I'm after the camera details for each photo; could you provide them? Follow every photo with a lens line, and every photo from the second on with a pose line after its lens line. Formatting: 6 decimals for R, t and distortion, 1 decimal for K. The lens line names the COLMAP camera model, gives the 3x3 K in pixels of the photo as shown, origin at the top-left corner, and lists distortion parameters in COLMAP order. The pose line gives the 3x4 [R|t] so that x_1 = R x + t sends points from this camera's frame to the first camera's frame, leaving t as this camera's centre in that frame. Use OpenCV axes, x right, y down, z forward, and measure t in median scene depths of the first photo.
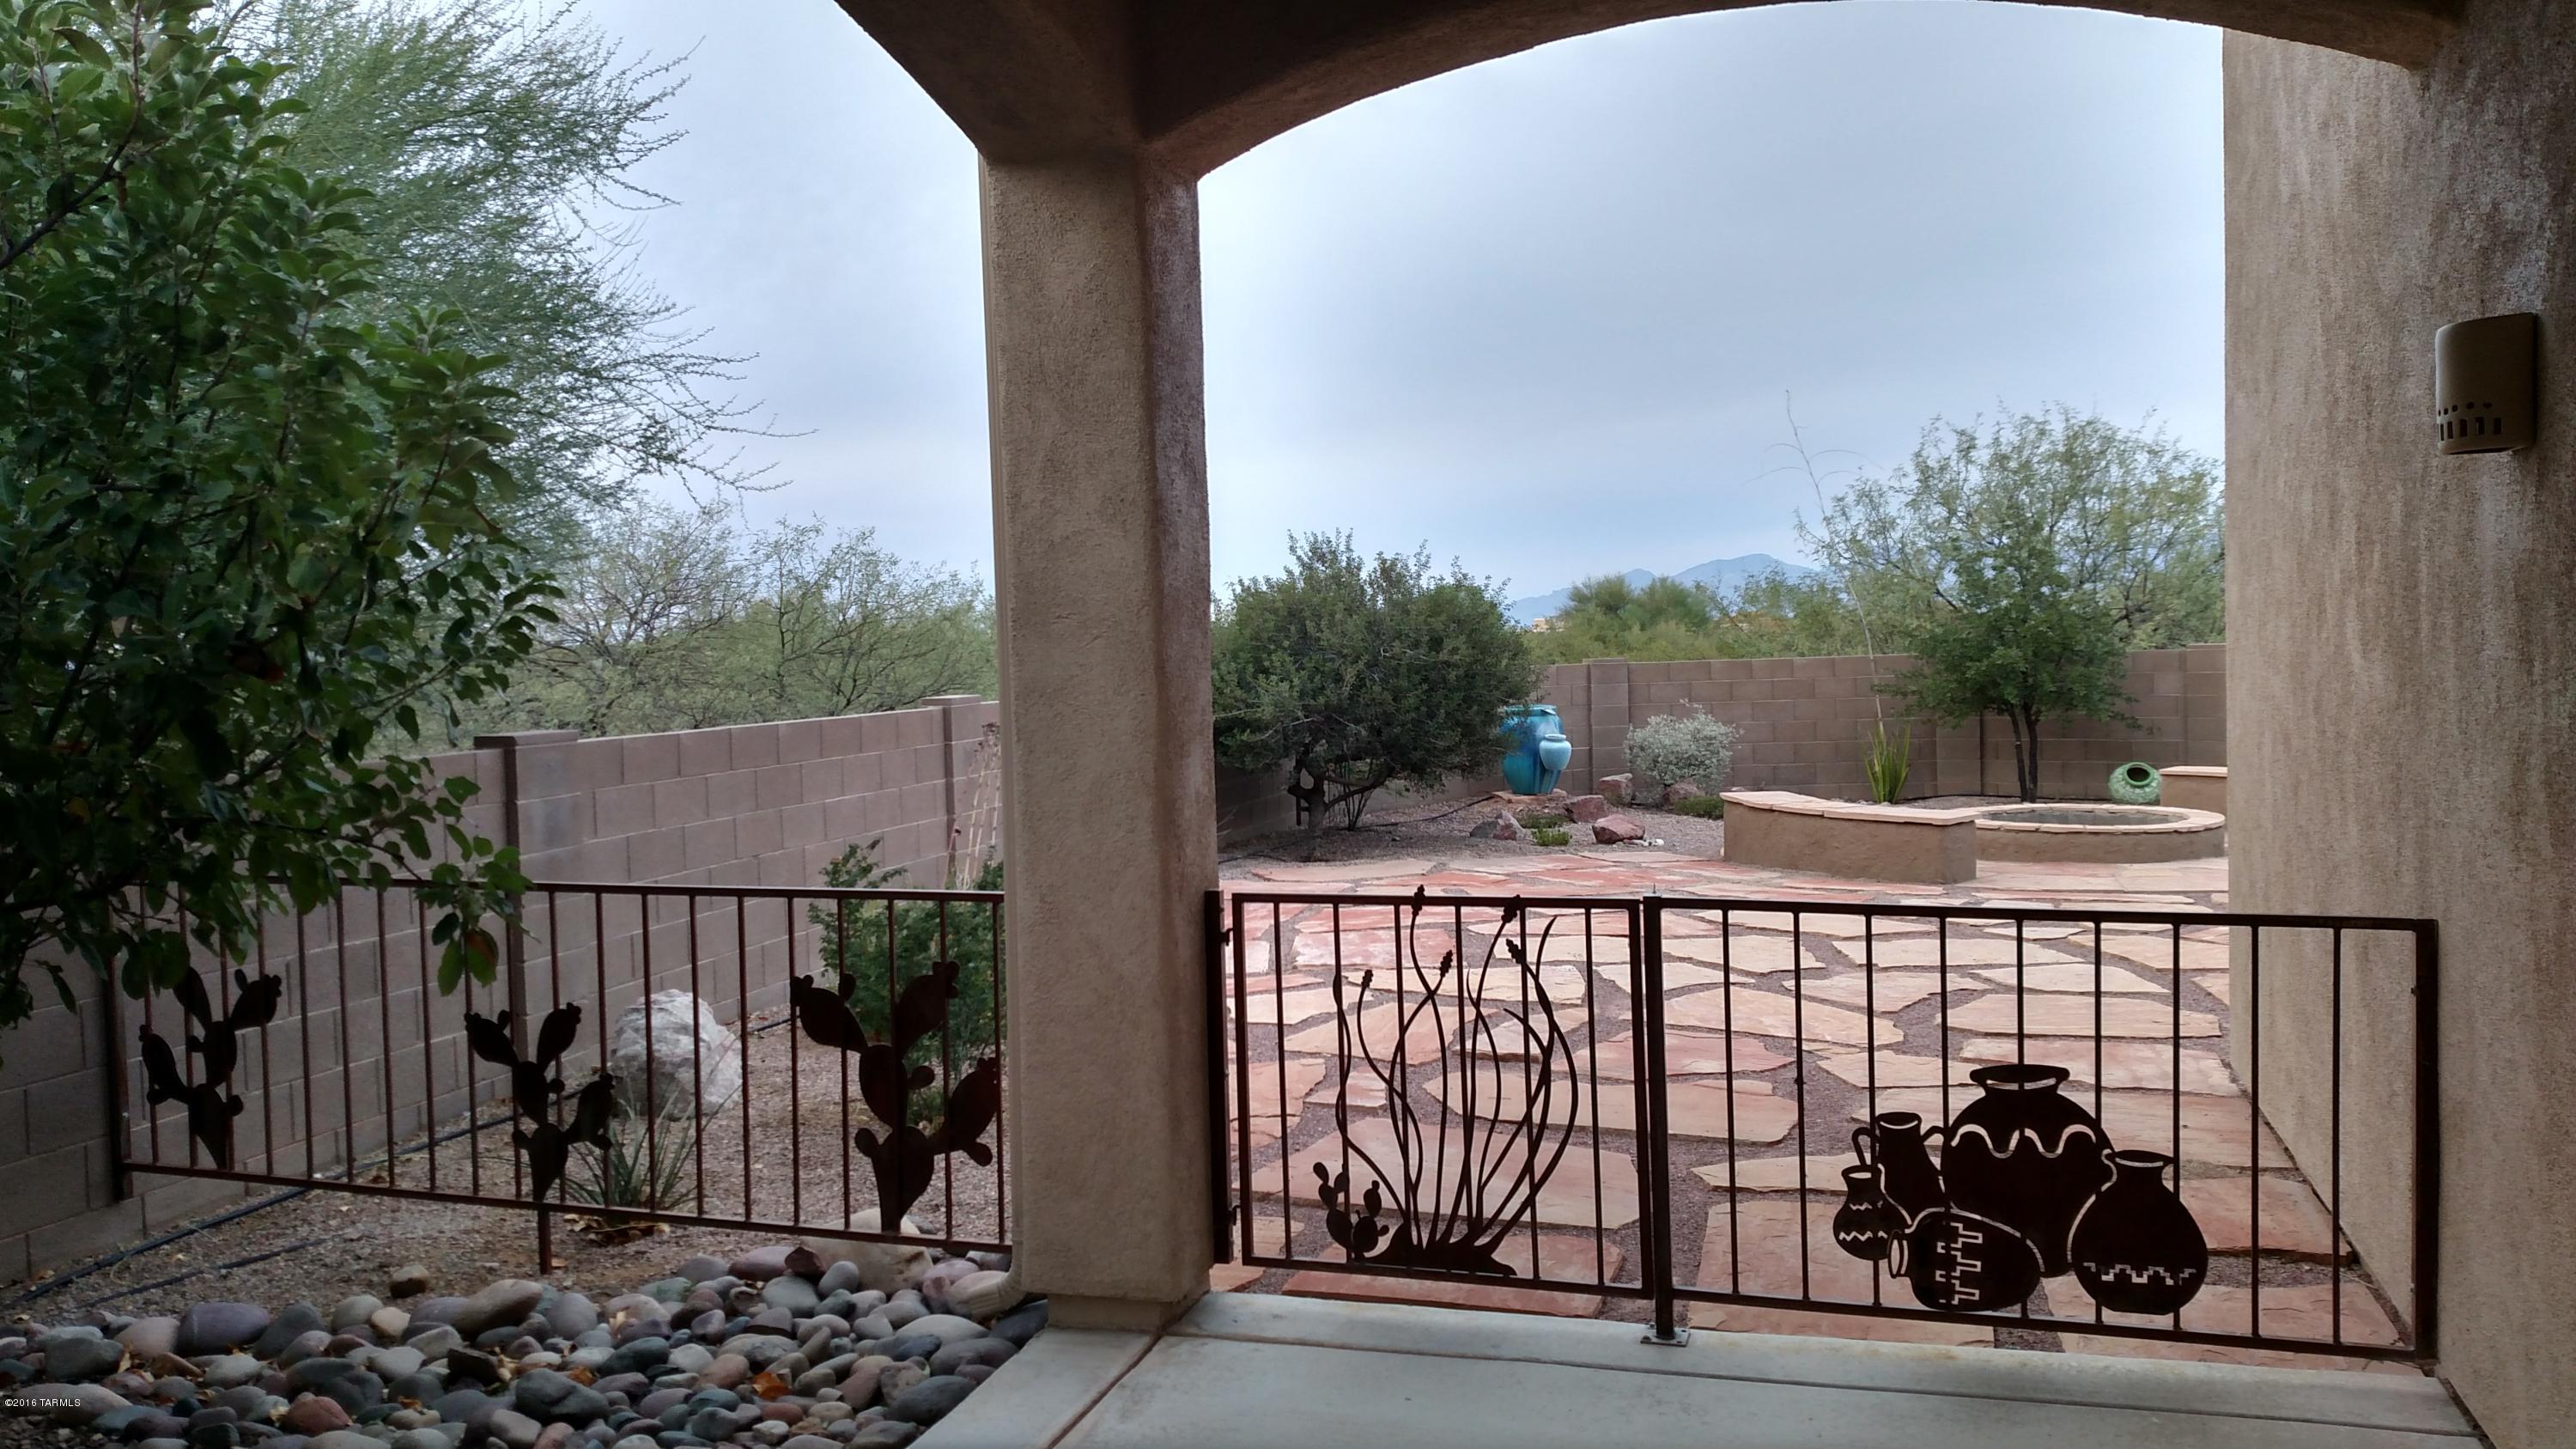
lens RADIAL K [[1964.6, 0, 1270.9], [0, 1964.6, 699.3], [0, 0, 1]] dist [0.273246, -0.681310]
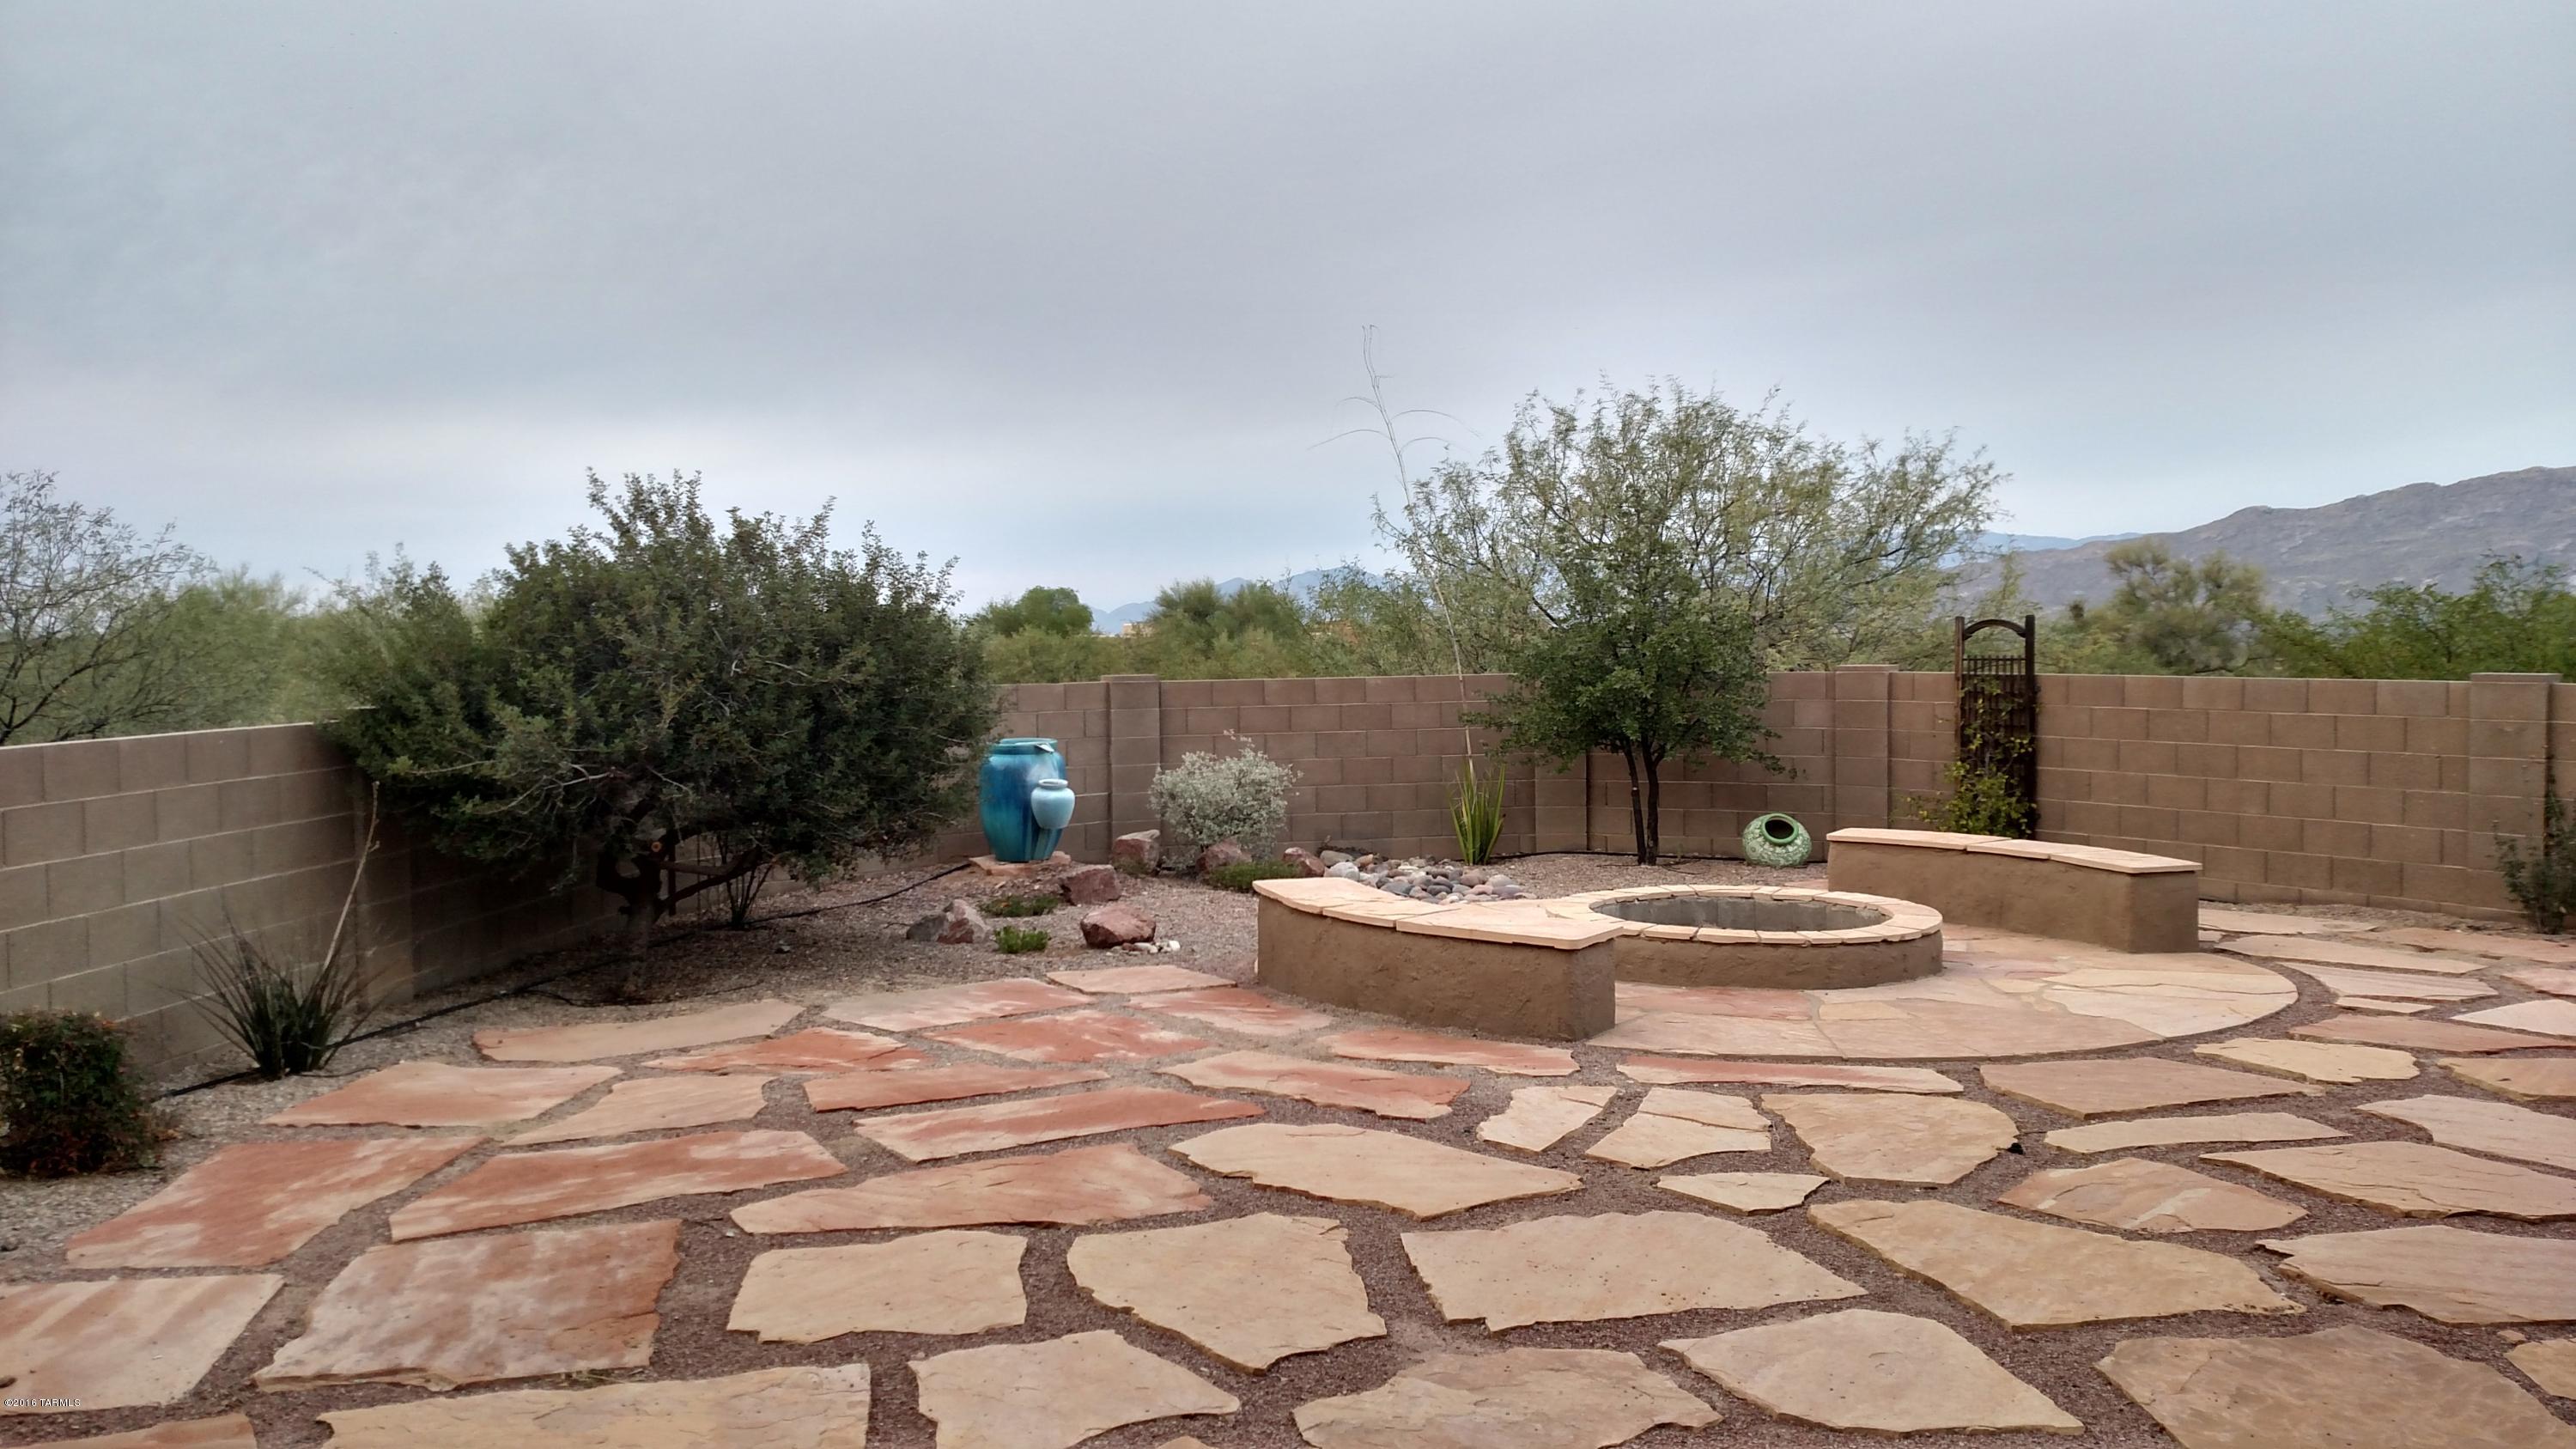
lens RADIAL K [[1964.6, 0, 1270.9], [0, 1964.6, 699.3], [0, 0, 1]] dist [0.273246, -0.681310]
pose [[0.980192, 0.007092, 0.197924, 0.076623], [-0.006638, 0.999974, -0.002958, -0.009966], [-0.197940, 0.001585, 0.980213, 0.265193]]
